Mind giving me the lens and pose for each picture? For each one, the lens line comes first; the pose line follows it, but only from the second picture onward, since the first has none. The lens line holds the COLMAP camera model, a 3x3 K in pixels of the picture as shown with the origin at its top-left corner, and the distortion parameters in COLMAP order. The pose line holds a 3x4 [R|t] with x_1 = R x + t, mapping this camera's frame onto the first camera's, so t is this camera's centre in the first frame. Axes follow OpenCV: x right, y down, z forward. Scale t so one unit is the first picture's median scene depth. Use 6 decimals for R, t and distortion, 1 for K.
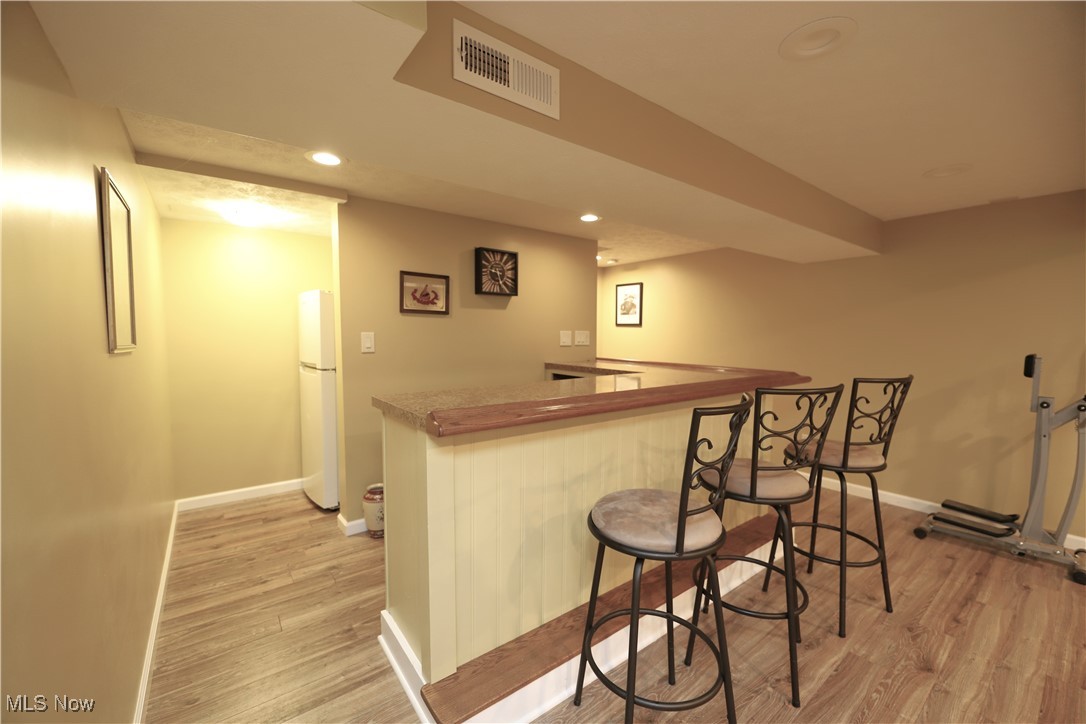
lens RADIAL K [[432.4, 0, 542.9], [0, 432.4, 363.9], [0, 0, 1]] dist [-0.004127, -0.000374]
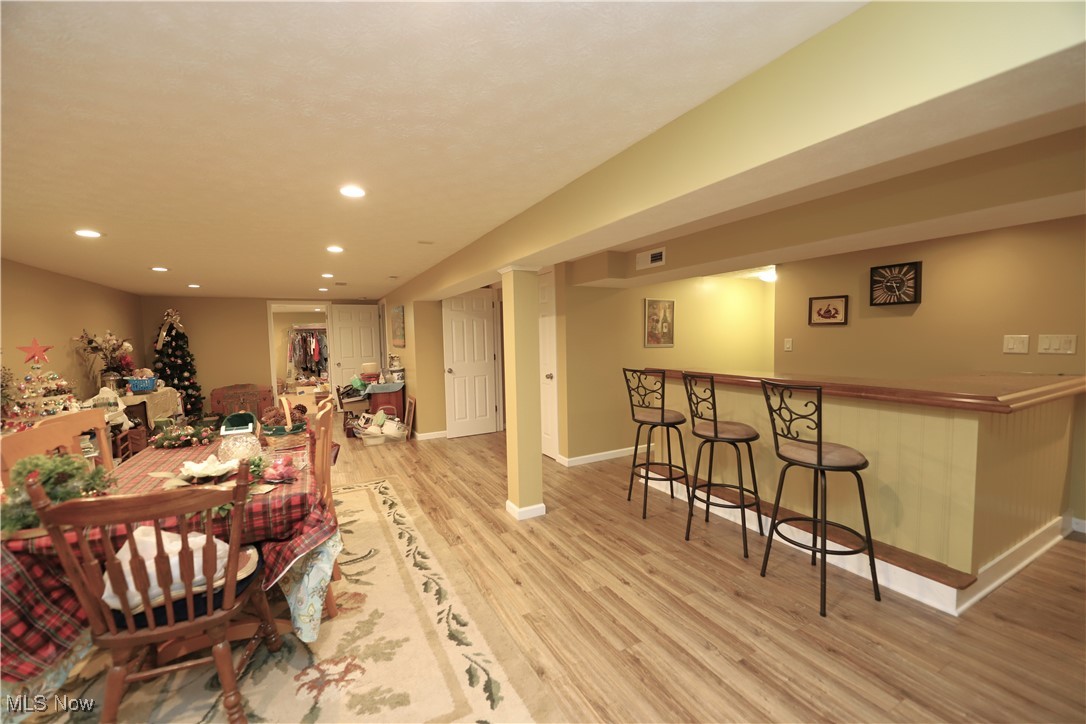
lens RADIAL K [[432.4, 0, 541.0], [0, 432.4, 361.4], [0, 0, 1]] dist [-0.004127, -0.000374]
pose [[-0.155756, 0.060047, -0.985969, 1.176694], [-0.045306, 0.996666, 0.067855, -0.047679], [0.986756, 0.055239, -0.152516, 0.281381]]
